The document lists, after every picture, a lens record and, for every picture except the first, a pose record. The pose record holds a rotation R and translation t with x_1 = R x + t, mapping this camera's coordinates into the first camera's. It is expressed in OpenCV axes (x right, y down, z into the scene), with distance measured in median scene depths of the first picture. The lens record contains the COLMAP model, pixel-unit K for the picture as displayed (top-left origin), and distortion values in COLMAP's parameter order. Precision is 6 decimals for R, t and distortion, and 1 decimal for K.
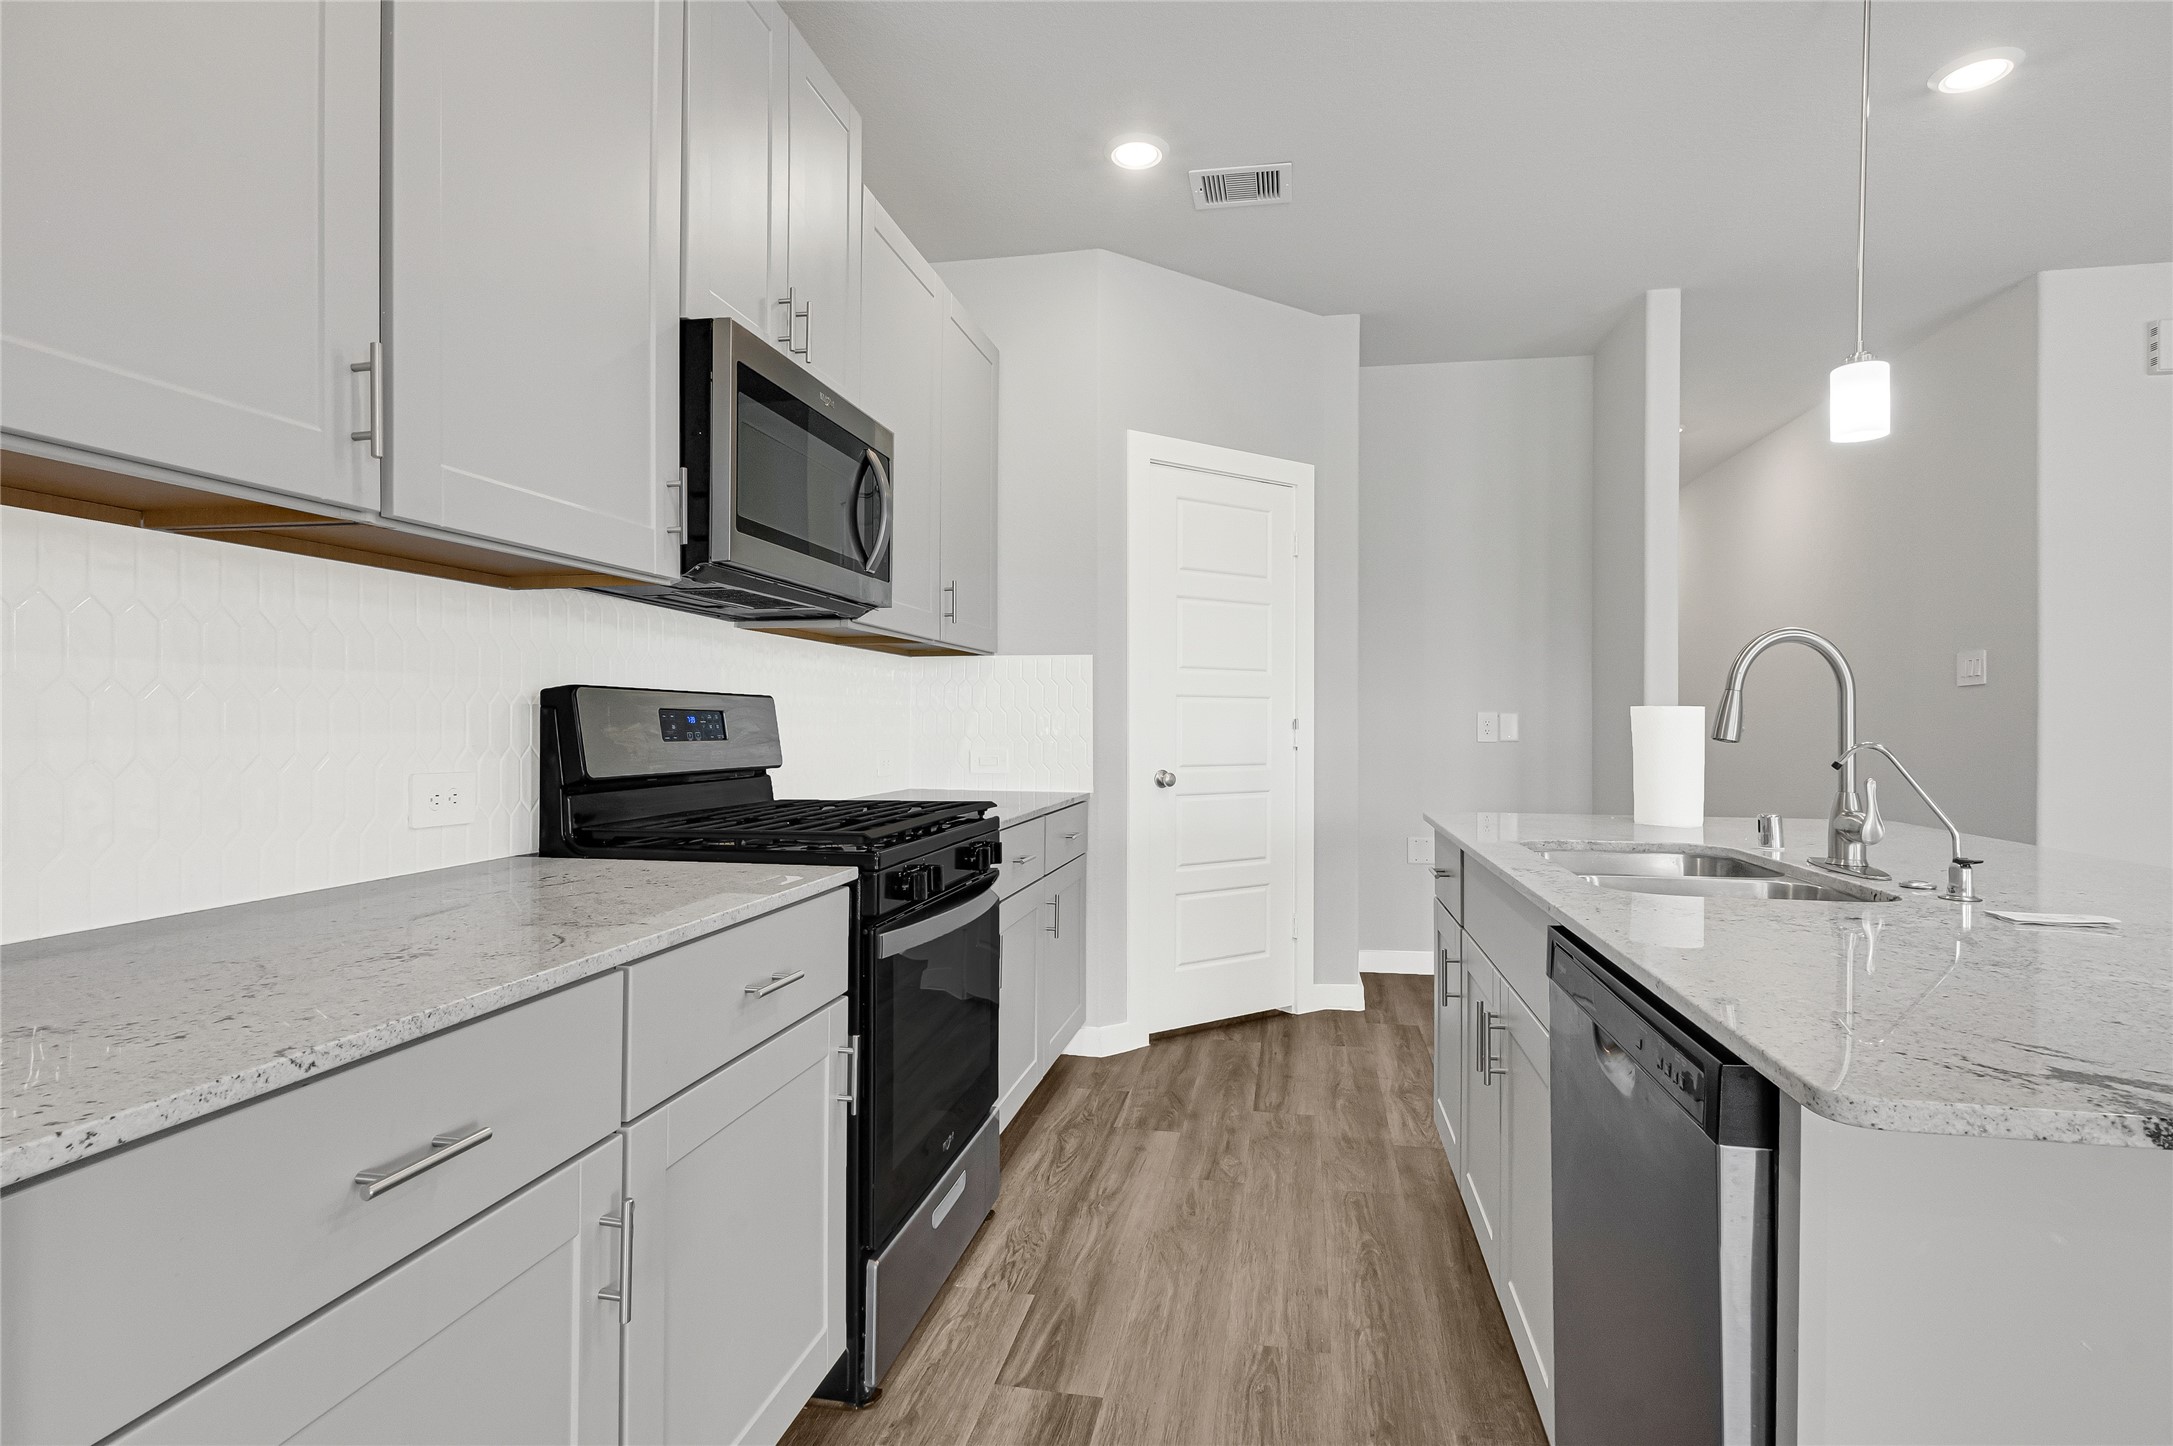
lens RADIAL K [[1111.7, 0, 1094.3], [0, 1111.7, 705.8], [0, 0, 1]] dist [0.000231, 0.003005]
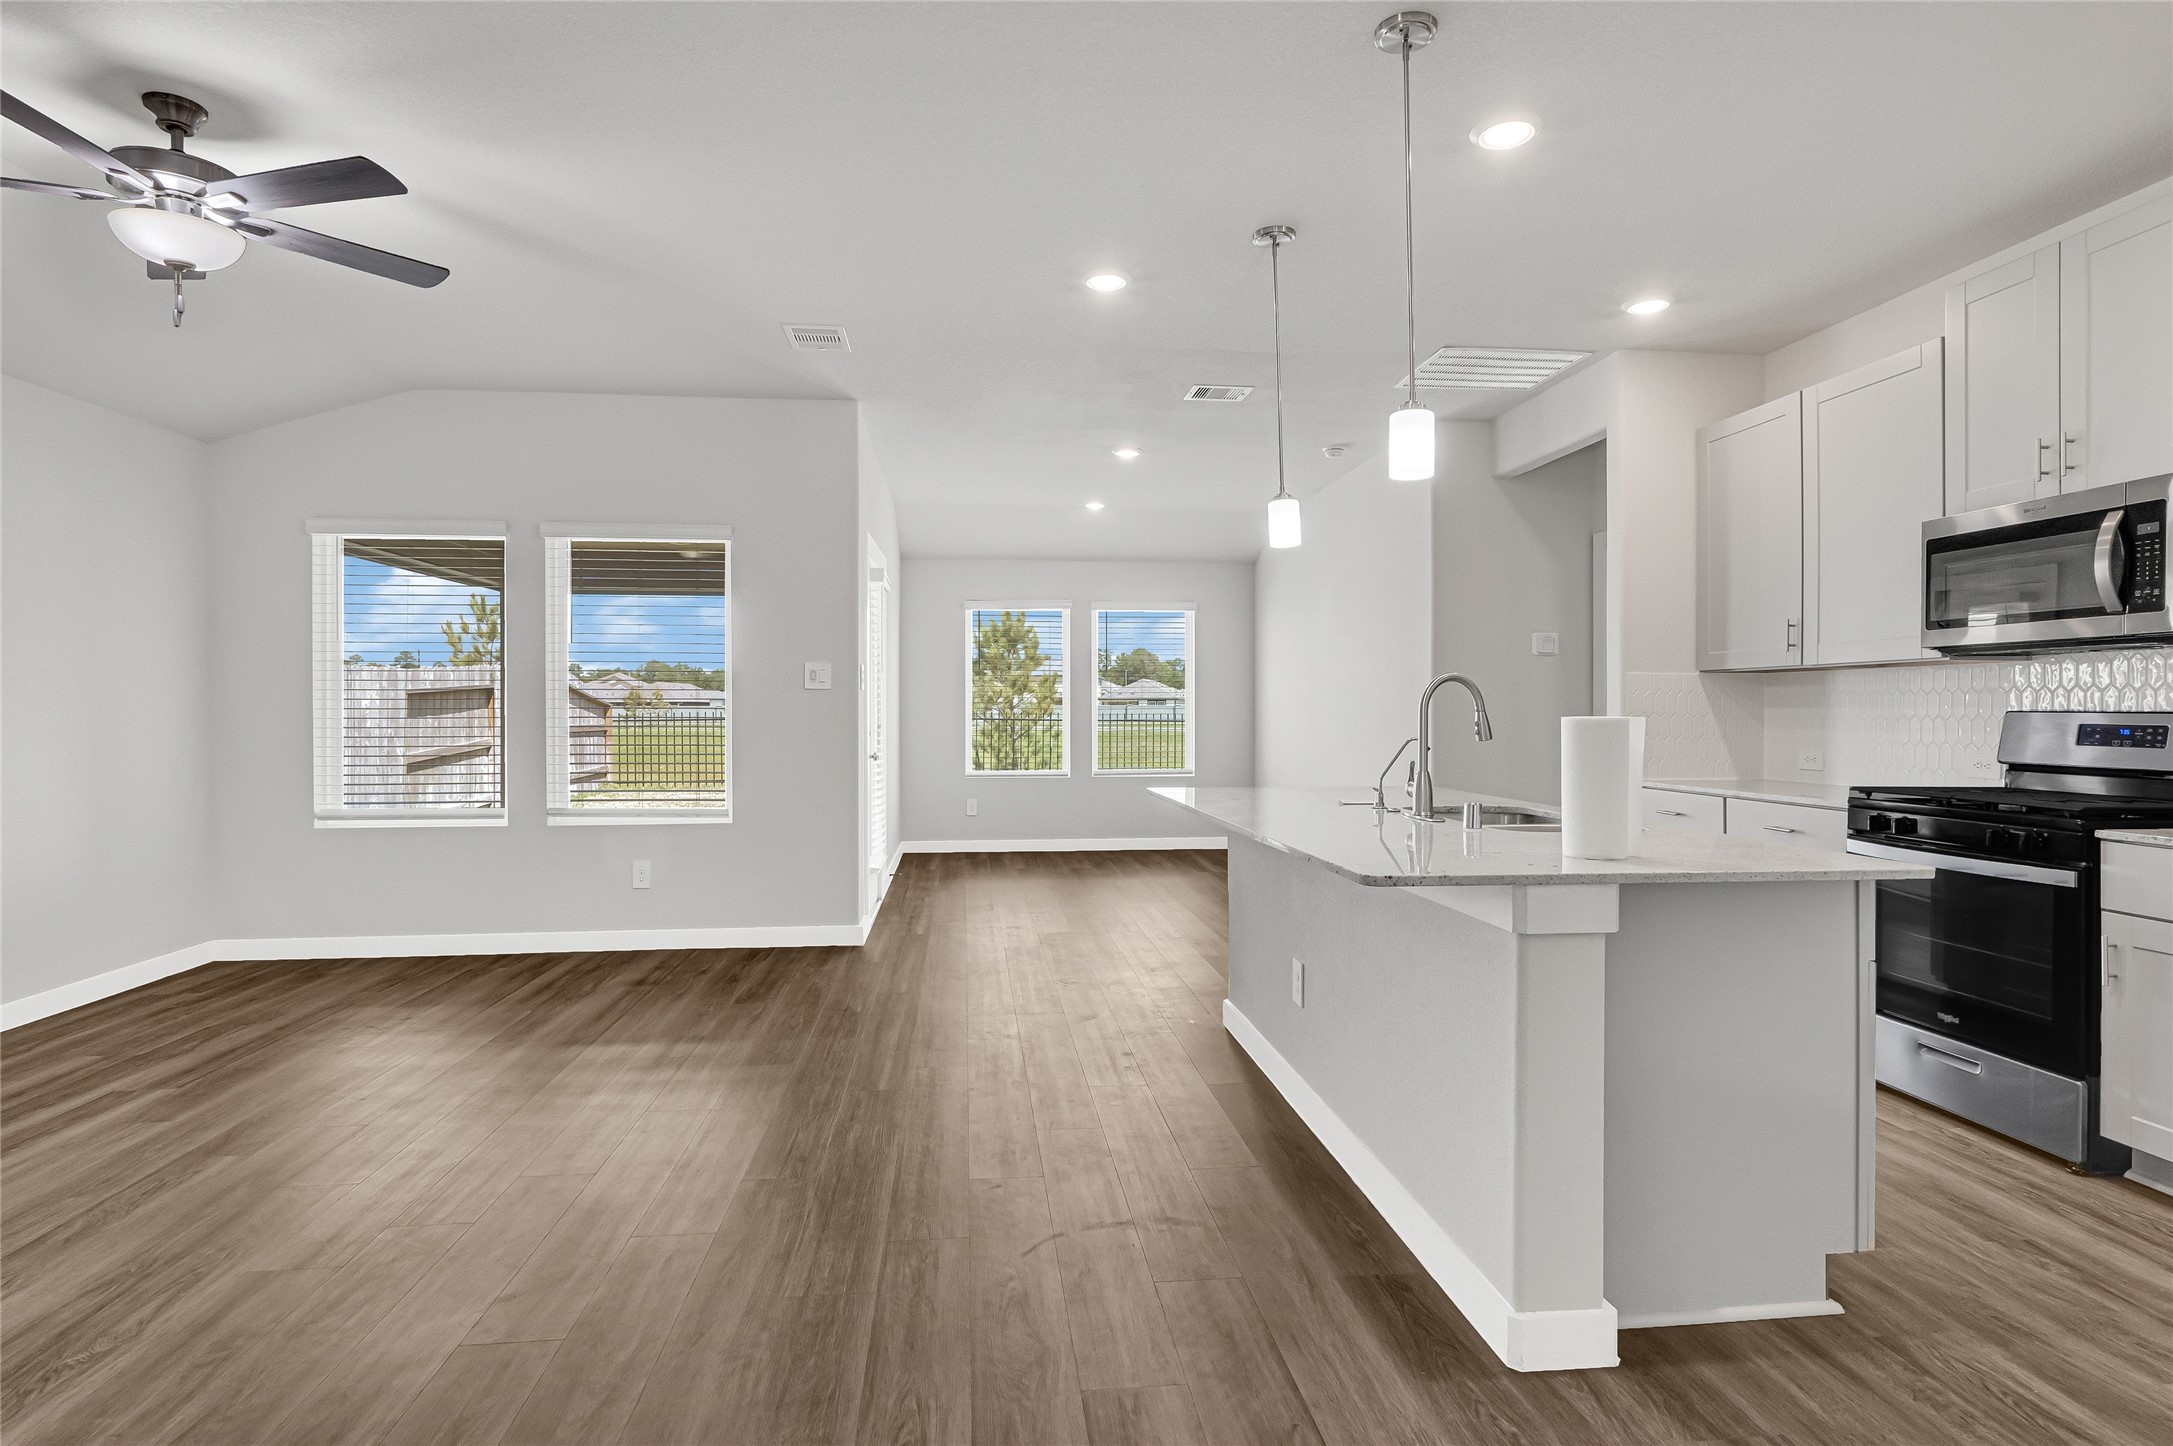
lens RADIAL K [[1111.7, 0, 1088.3], [0, 1111.7, 715.4], [0, 0, 1]] dist [0.000231, 0.003005]
pose [[-0.954683, -0.006712, -0.297549, 1.100984], [-0.004526, 0.999957, -0.008034, 0.007267], [0.297591, -0.006324, -0.954673, 1.637408]]
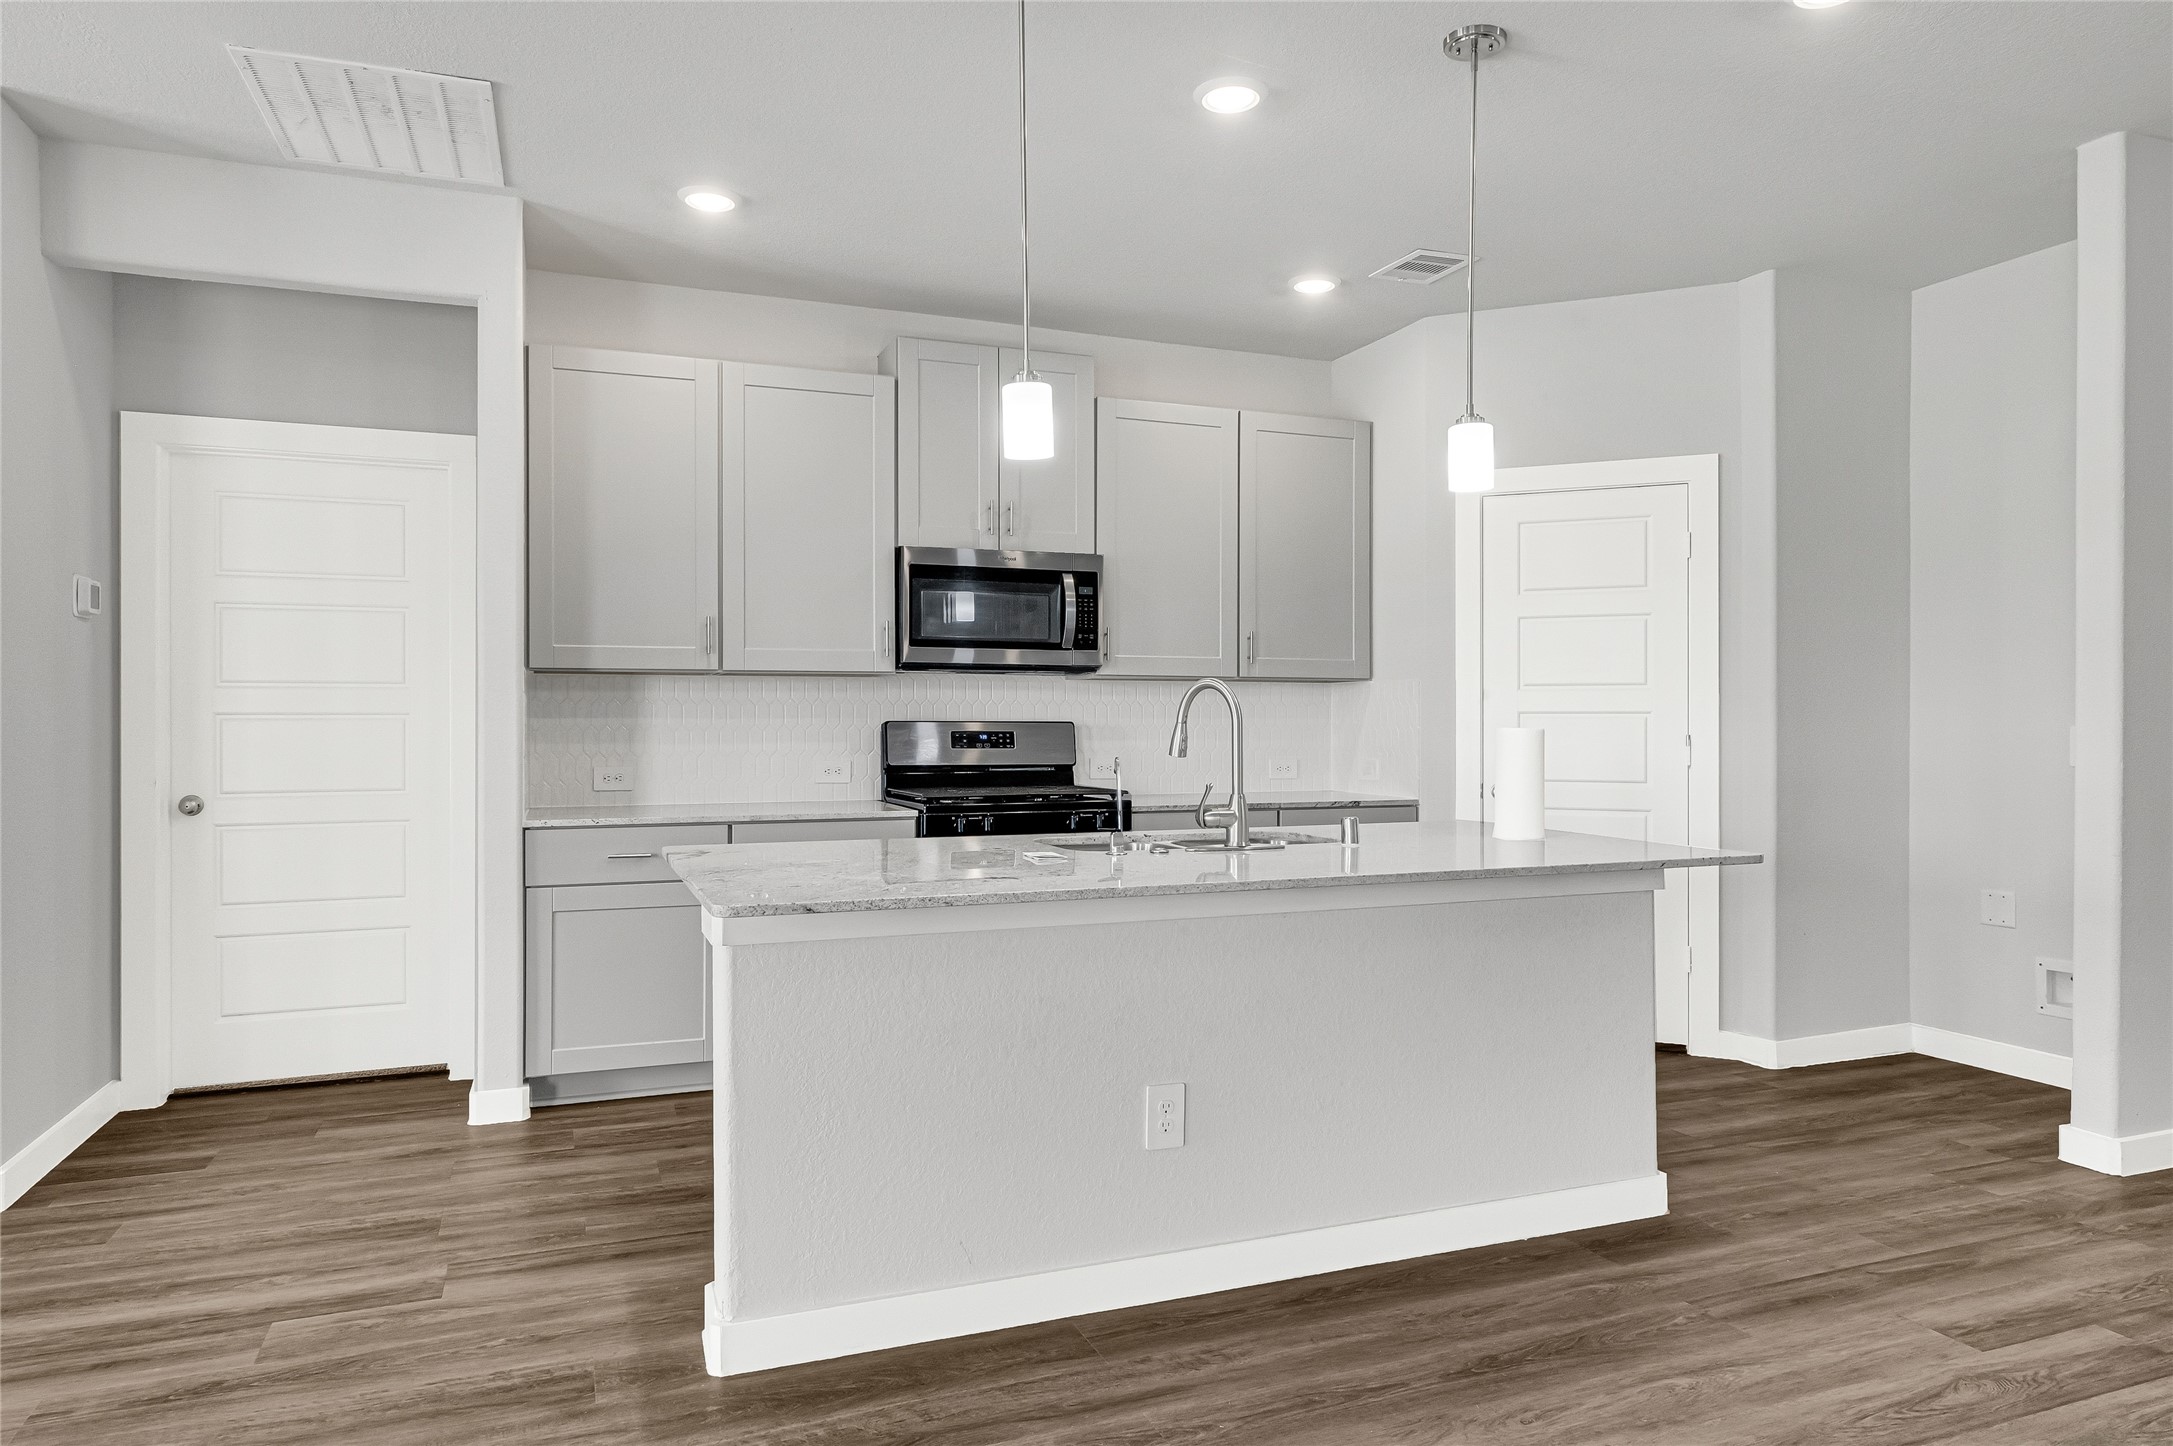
lens RADIAL K [[1354.7, 0, 1082.0], [0, 1354.7, 717.4], [0, 0, 1]] dist [-0.006646, 0.001010]
pose [[0.536691, -0.009355, -0.843727, 1.344588], [0.013177, 0.999910, -0.002705, -0.009404], [0.843676, -0.009666, 0.536765, -0.051321]]
